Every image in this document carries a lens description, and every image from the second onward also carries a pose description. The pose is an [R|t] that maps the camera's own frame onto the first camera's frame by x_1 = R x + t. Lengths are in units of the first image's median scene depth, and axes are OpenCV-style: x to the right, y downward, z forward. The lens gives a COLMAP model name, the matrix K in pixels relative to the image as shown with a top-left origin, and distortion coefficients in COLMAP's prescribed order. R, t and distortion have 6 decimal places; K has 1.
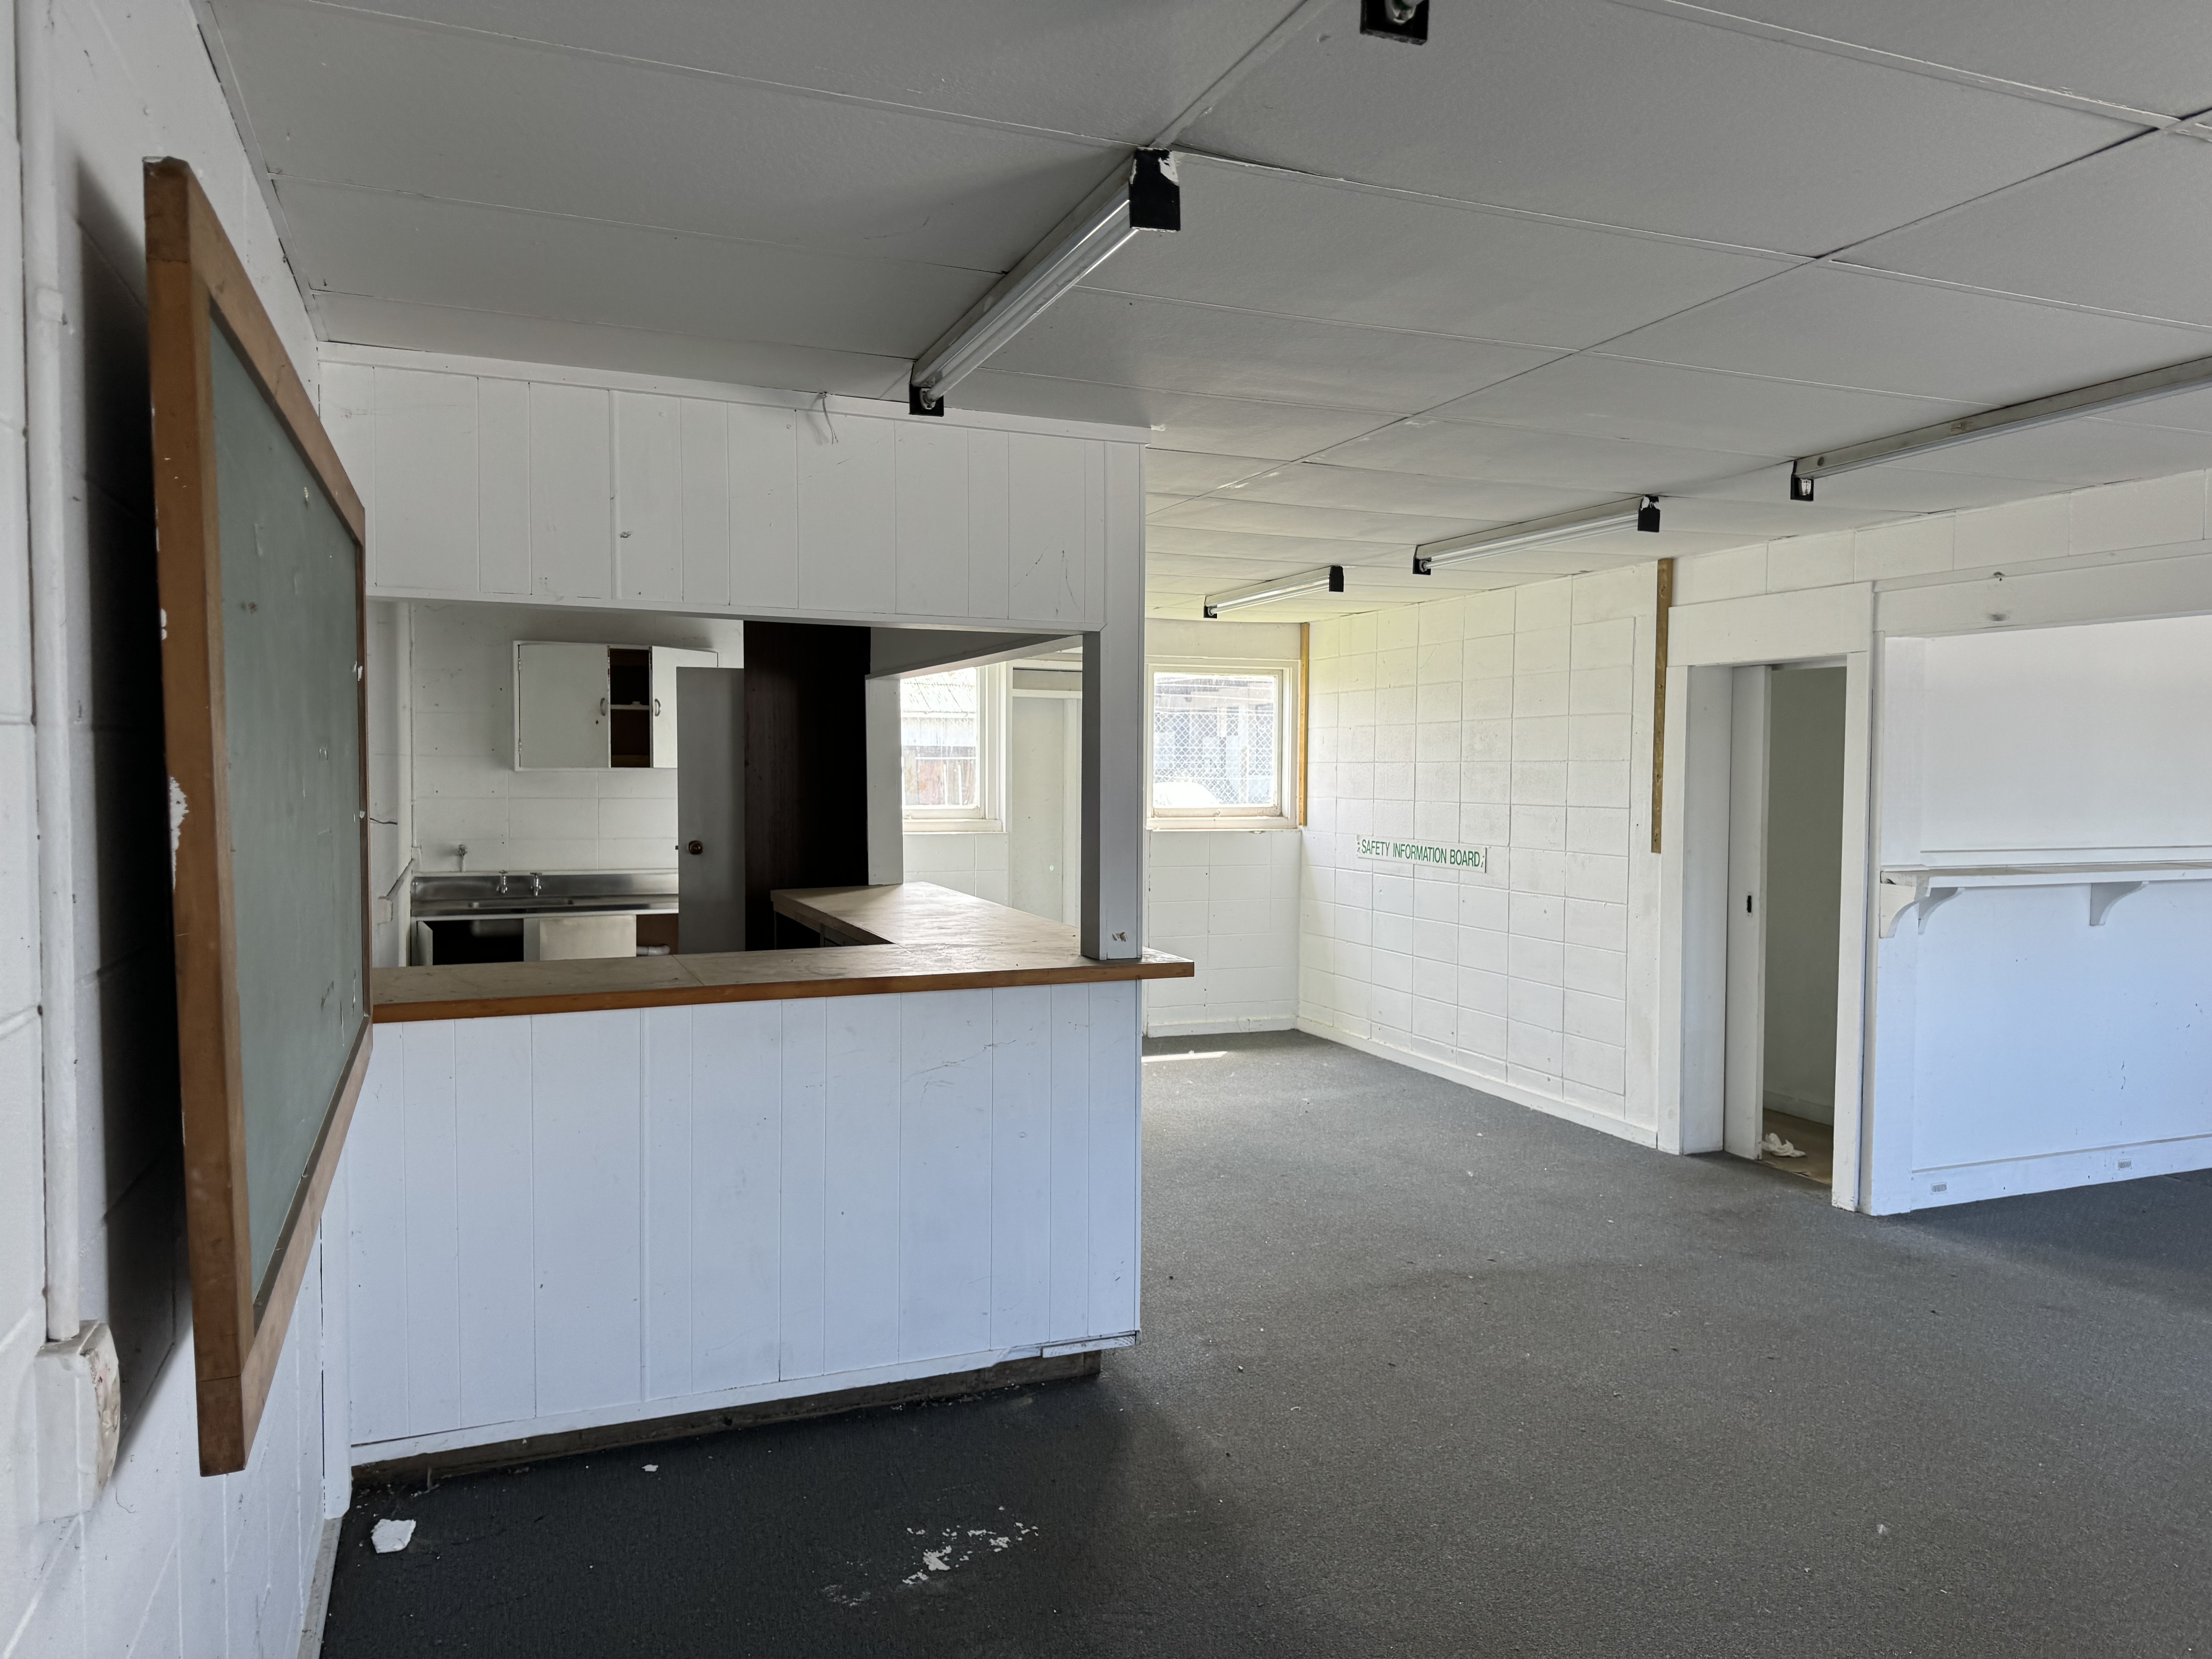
lens RADIAL K [[1556.4, 0, 1104.9], [0, 1556.4, 826.1], [0, 0, 1]] dist [0.044827, -0.069221]
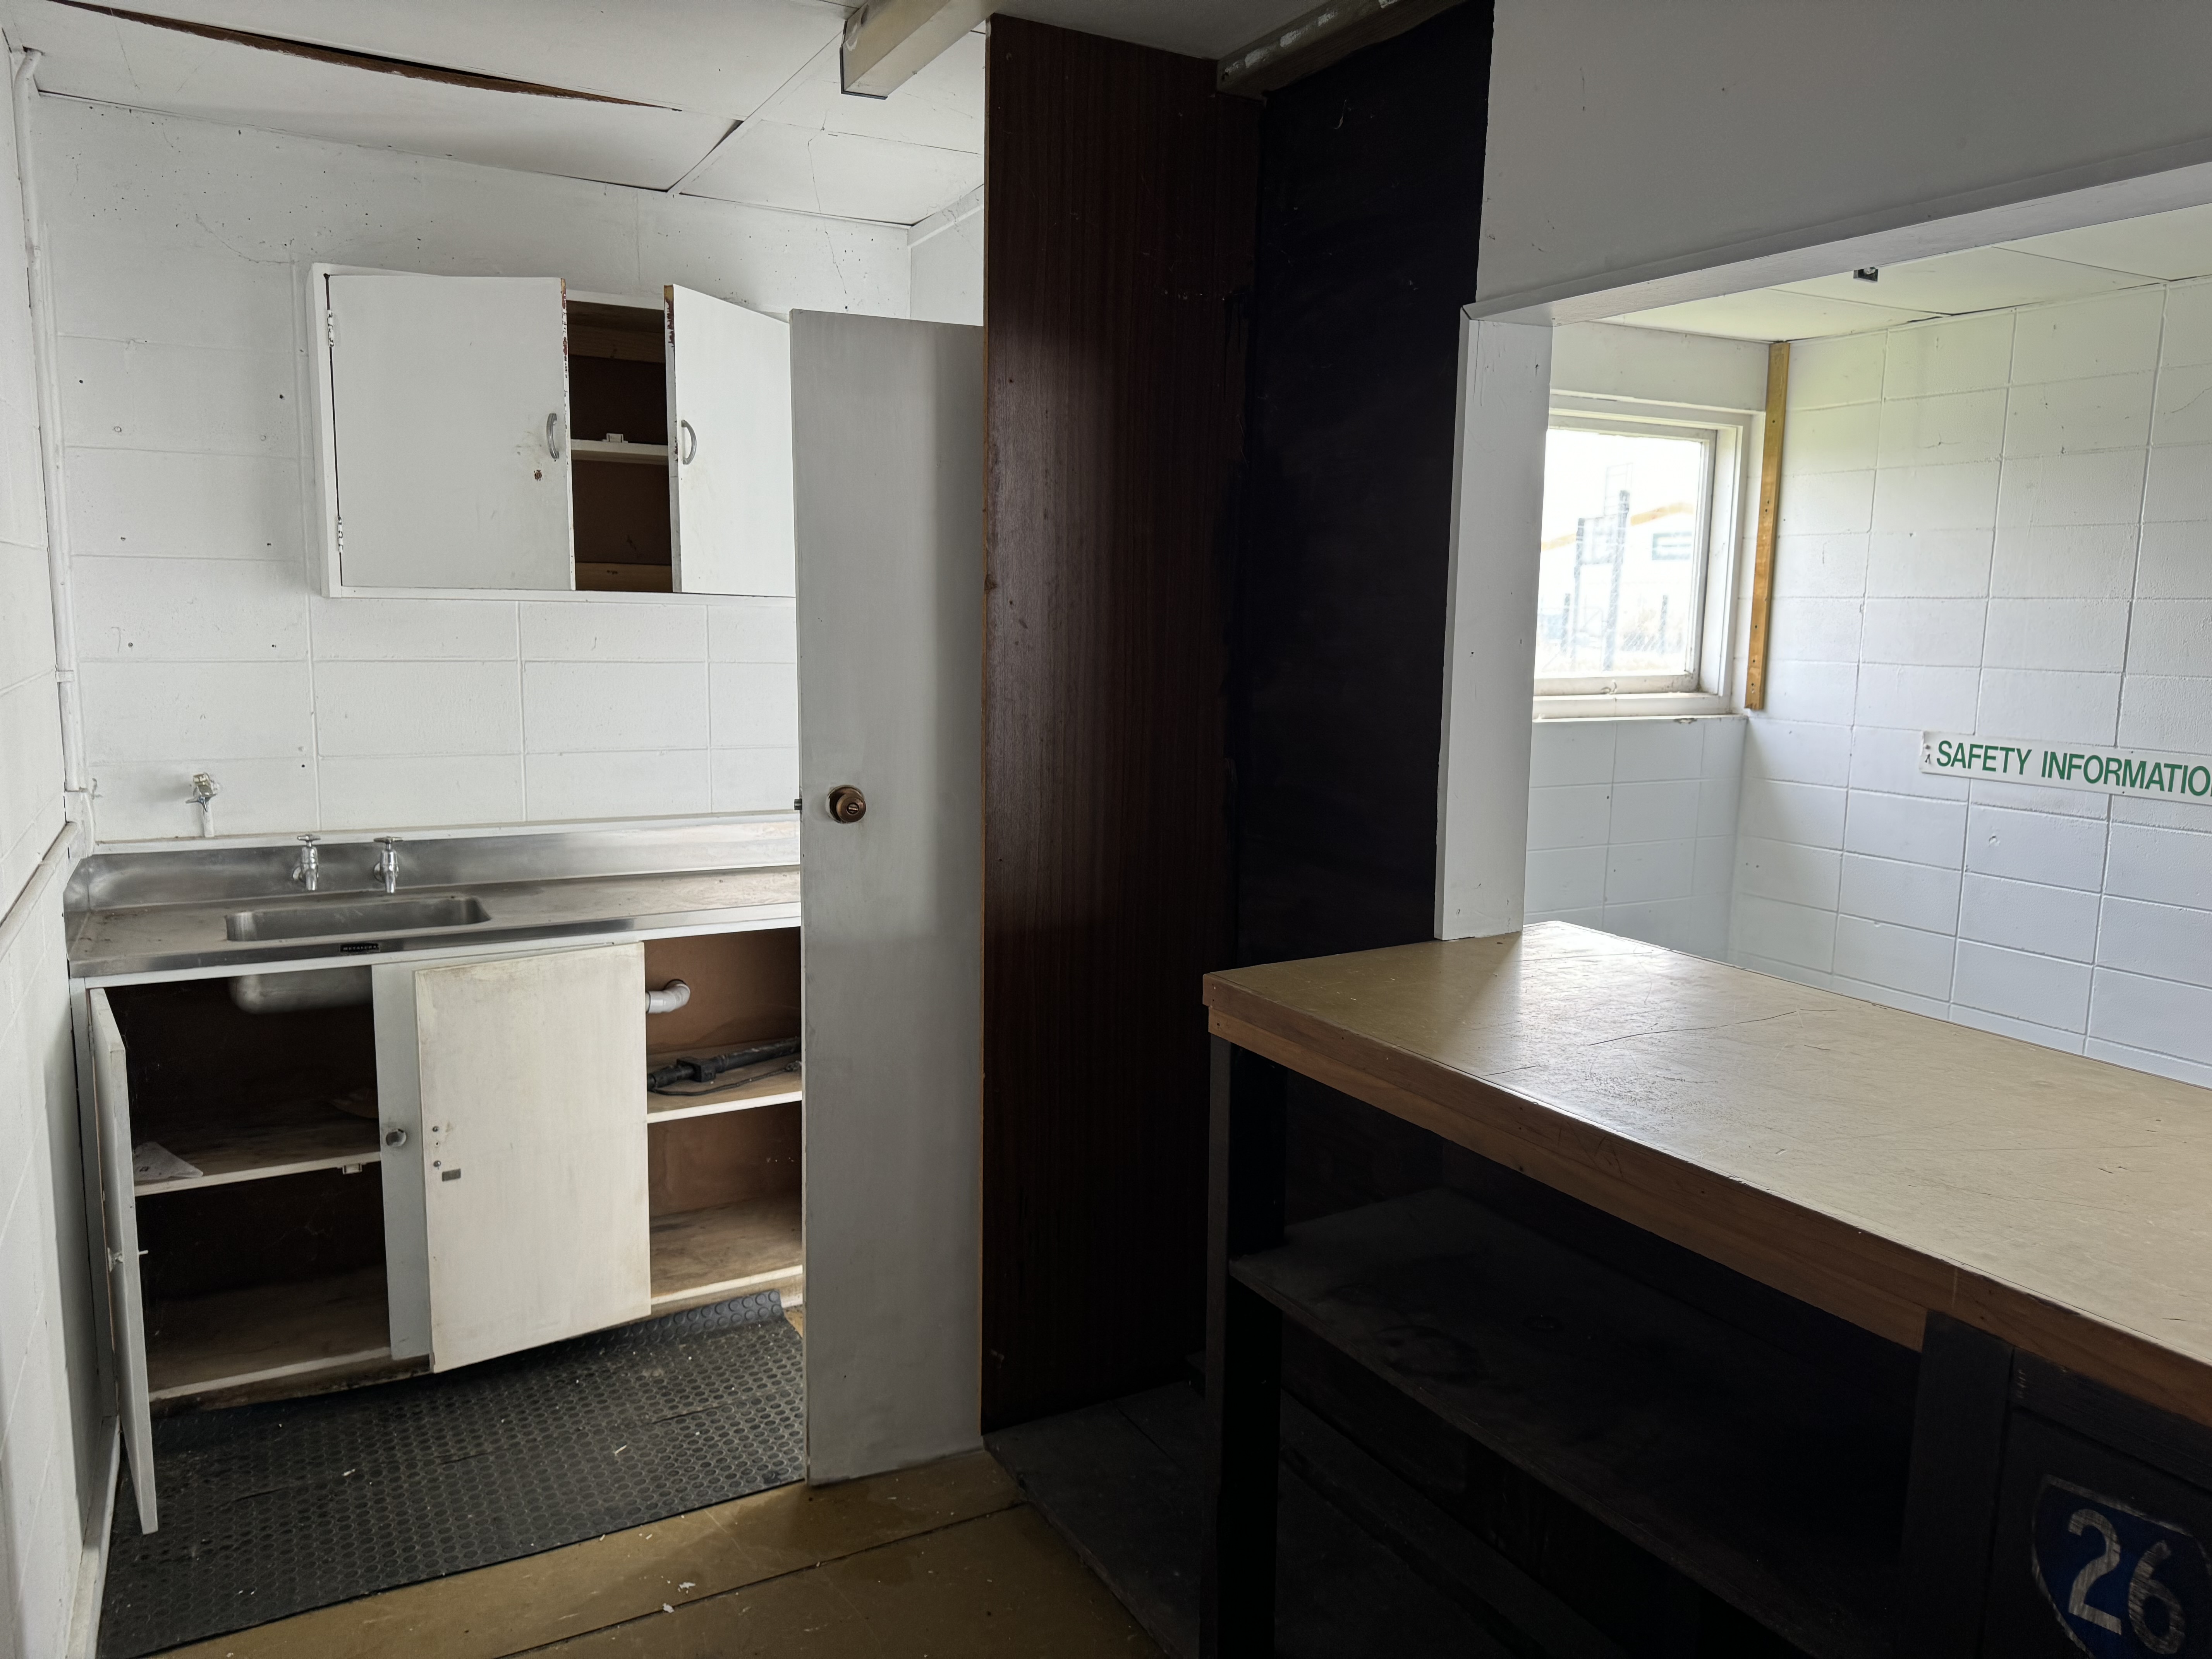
lens RADIAL K [[1556.4, 0, 1091.8], [0, 1556.4, 822.6], [0, 0, 1]] dist [0.044827, -0.069221]
pose [[0.992827, -0.005780, 0.119419, -0.228628], [-0.006359, 0.994864, 0.101018, -0.019200], [-0.119389, -0.101053, 0.987692, 0.566328]]
